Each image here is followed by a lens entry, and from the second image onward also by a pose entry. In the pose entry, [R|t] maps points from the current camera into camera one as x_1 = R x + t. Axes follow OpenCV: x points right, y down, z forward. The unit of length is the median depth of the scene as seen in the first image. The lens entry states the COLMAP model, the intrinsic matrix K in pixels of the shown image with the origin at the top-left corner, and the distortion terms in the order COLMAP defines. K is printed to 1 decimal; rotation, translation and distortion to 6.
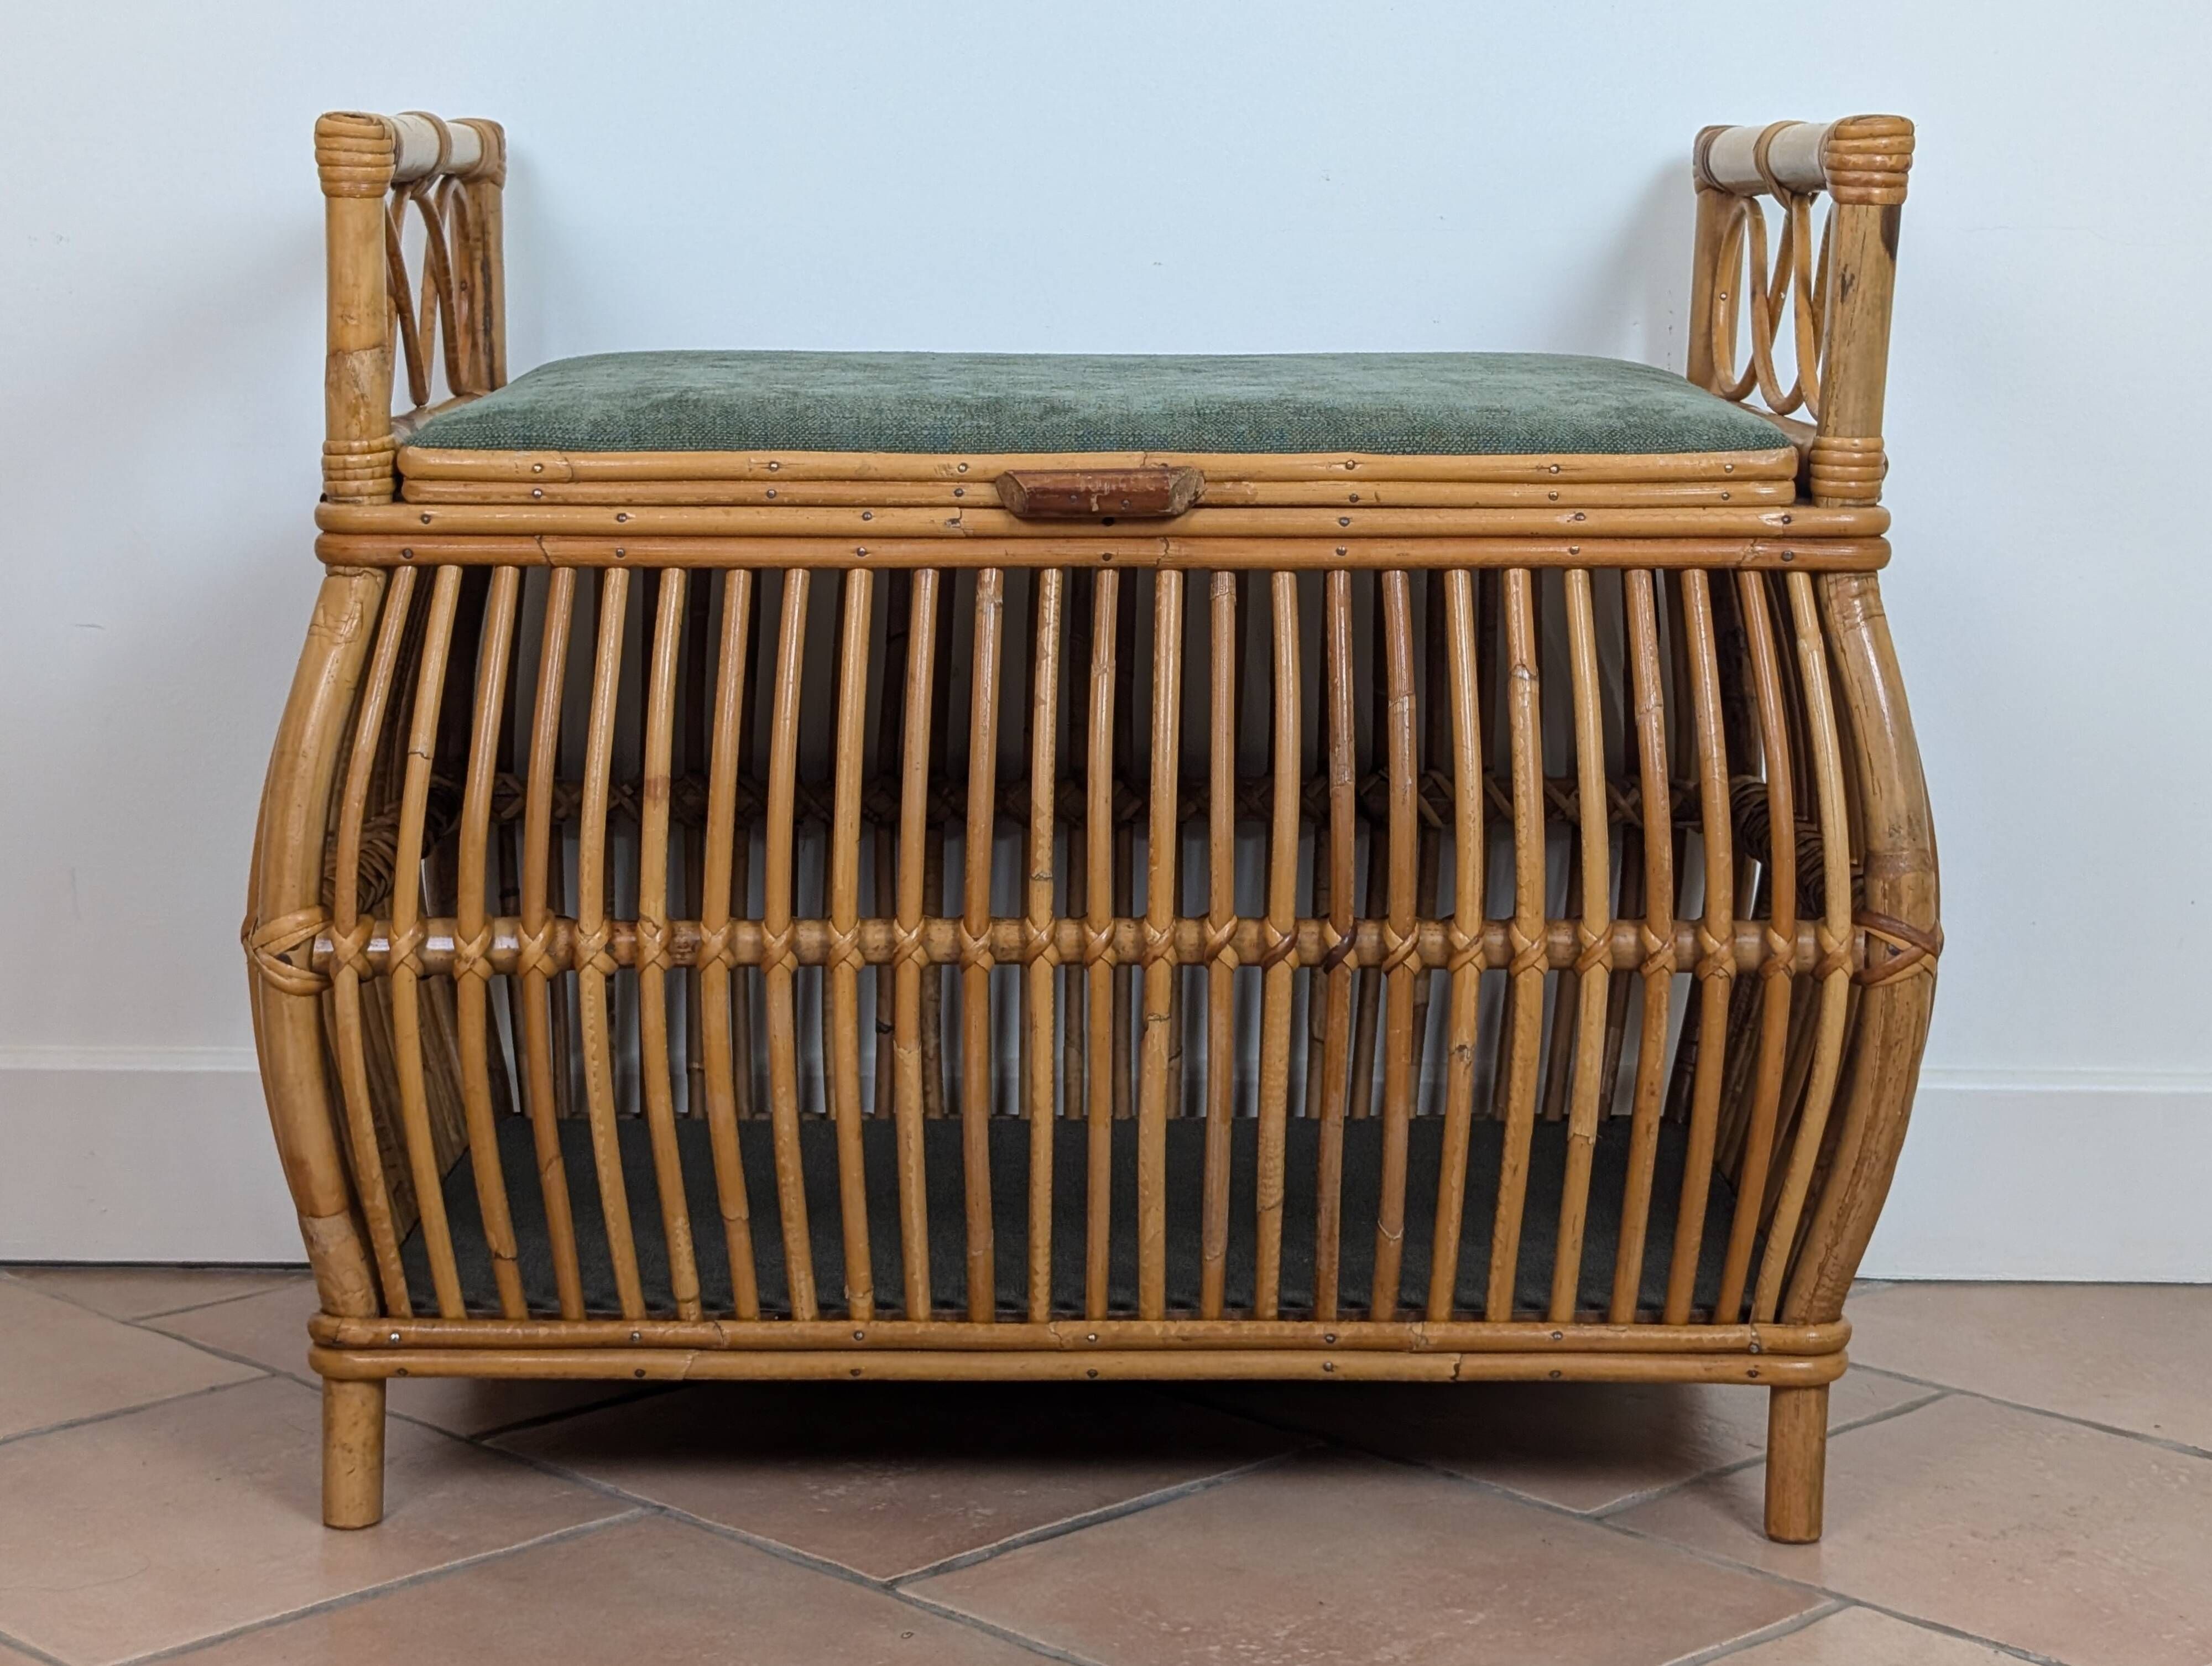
lens RADIAL K [[4574.7, 0, 1119.8], [0, 4574.7, 787.9], [0, 0, 1]] dist [0.203476, 0.000000]
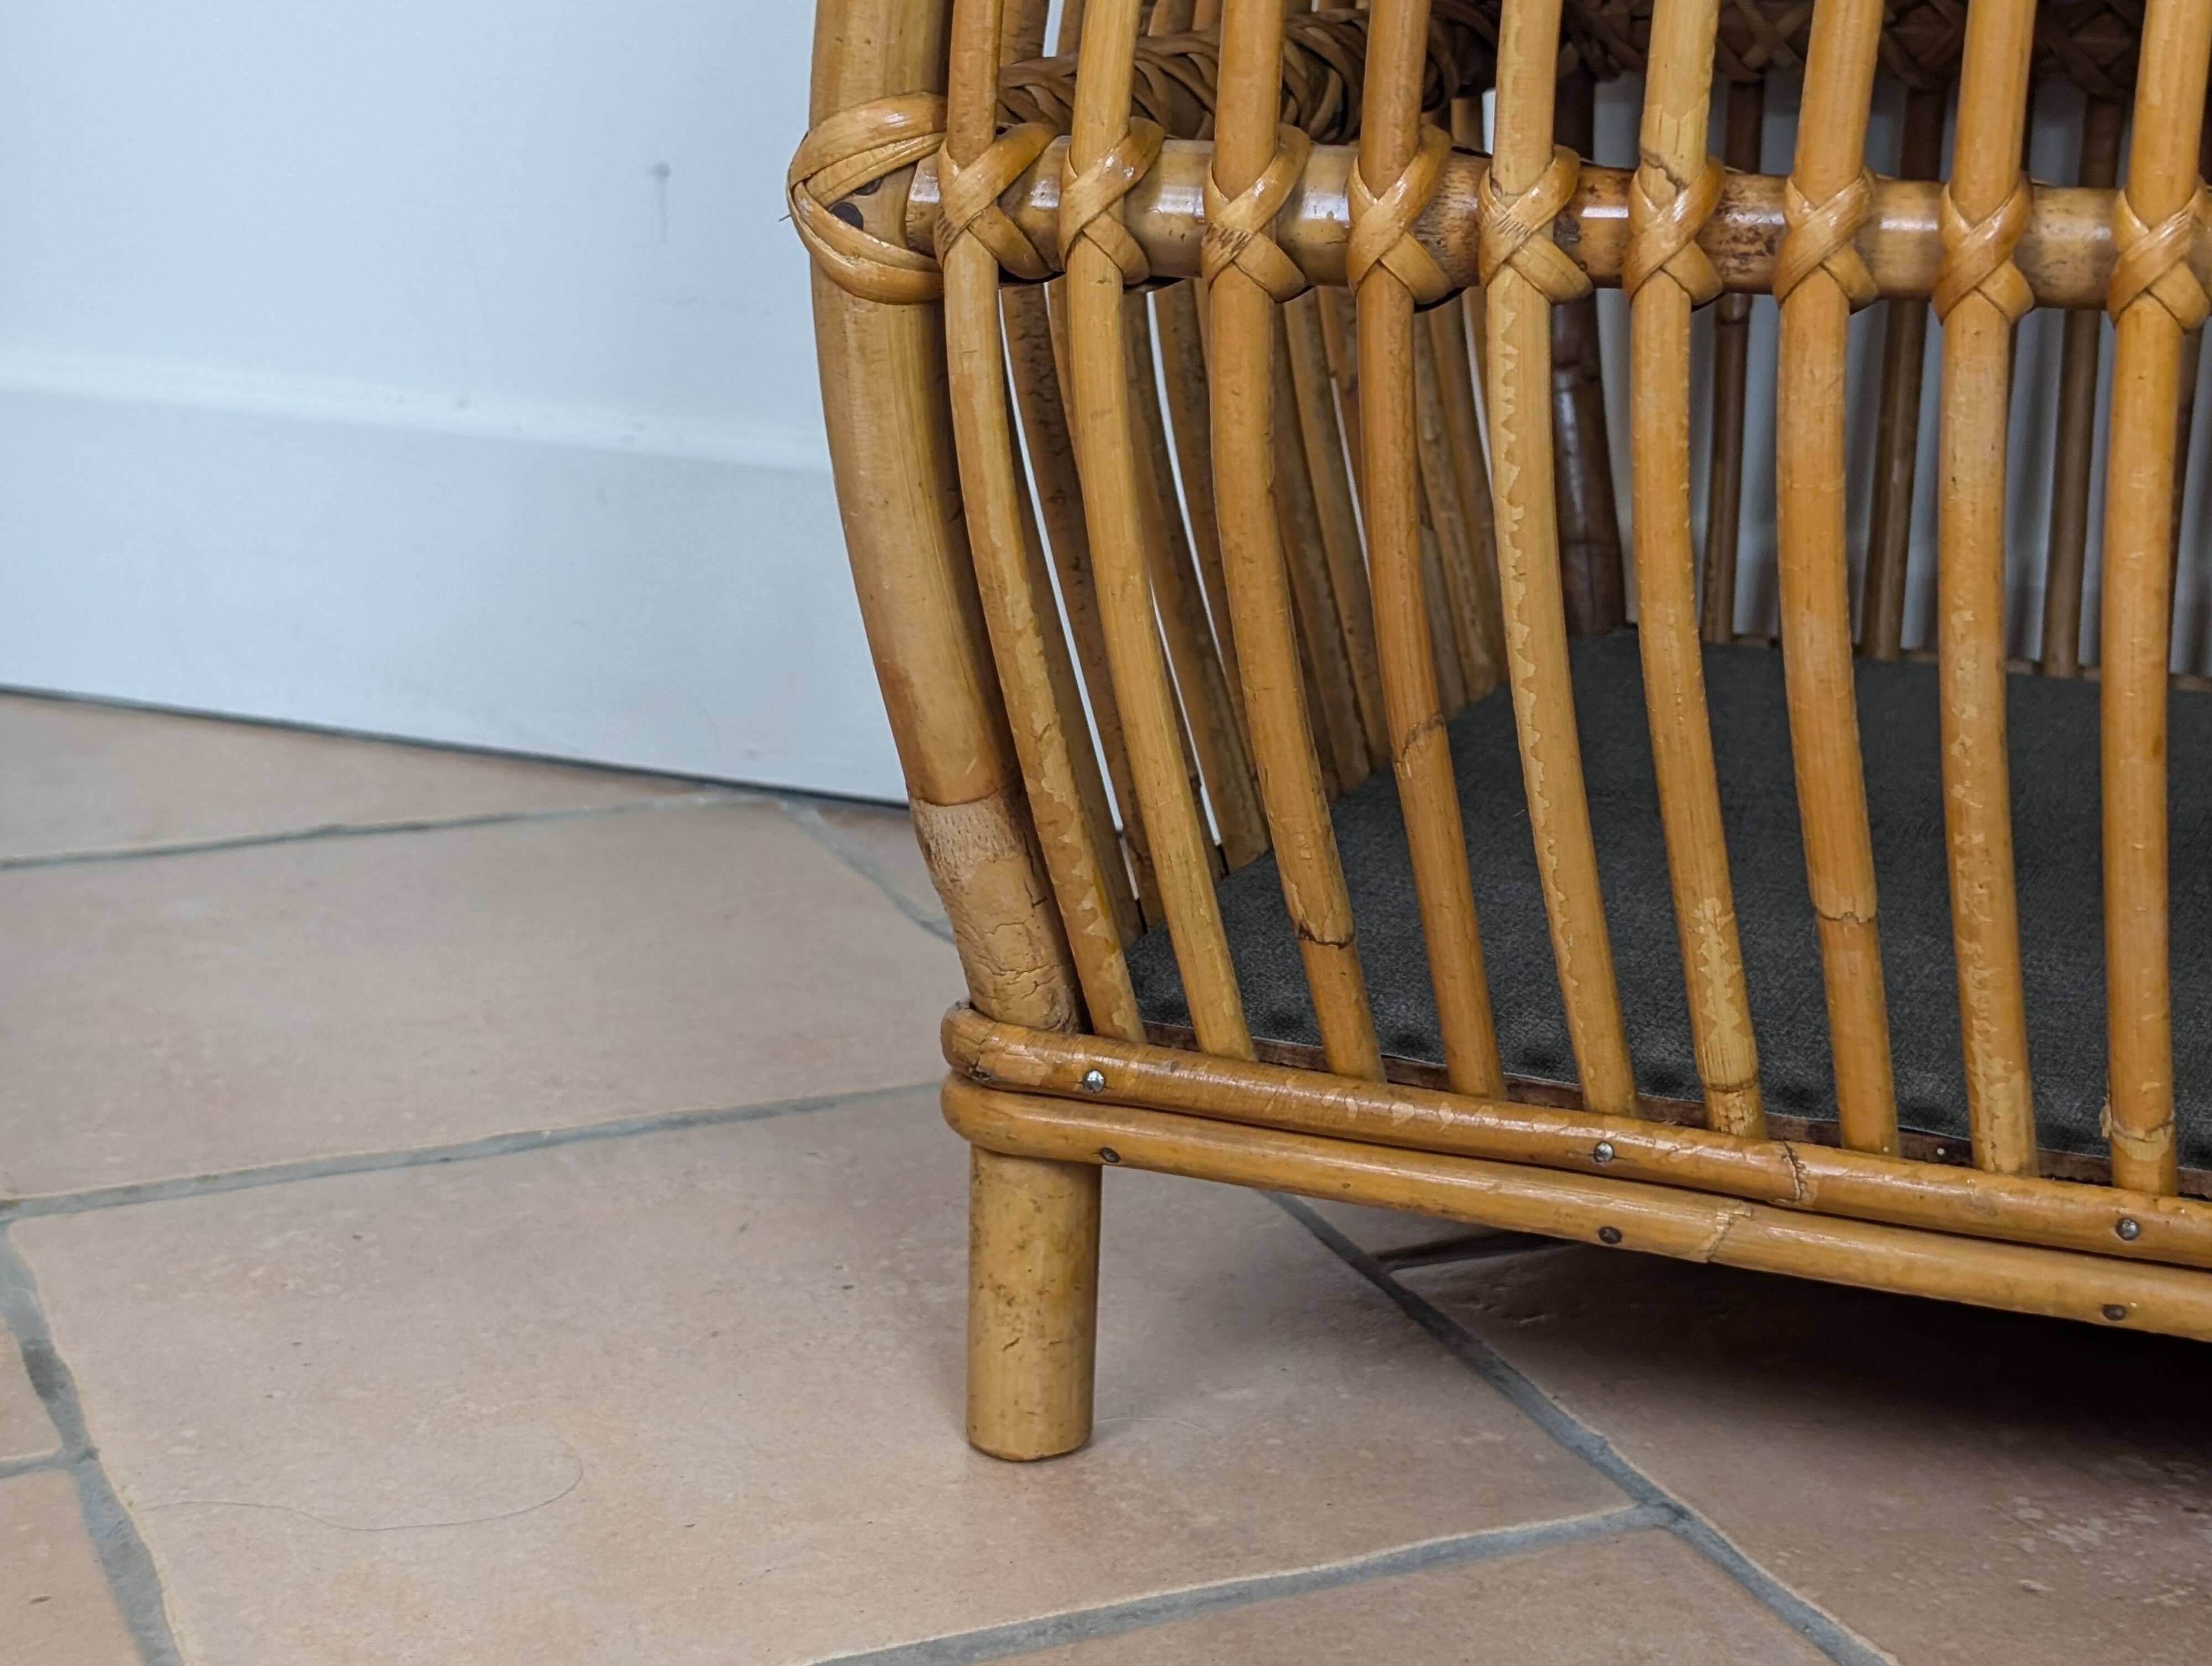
lens RADIAL K [[4275.0, 0, 1168.6], [0, 4275.0, 823.3], [0, 0, 1]] dist [0.140275, 0.000000]
pose [[0.925778, 0.106576, -0.362734, -0.000534], [-0.057955, 0.988110, 0.142404, 0.033815], [0.373598, -0.110813, 0.920948, 0.617920]]
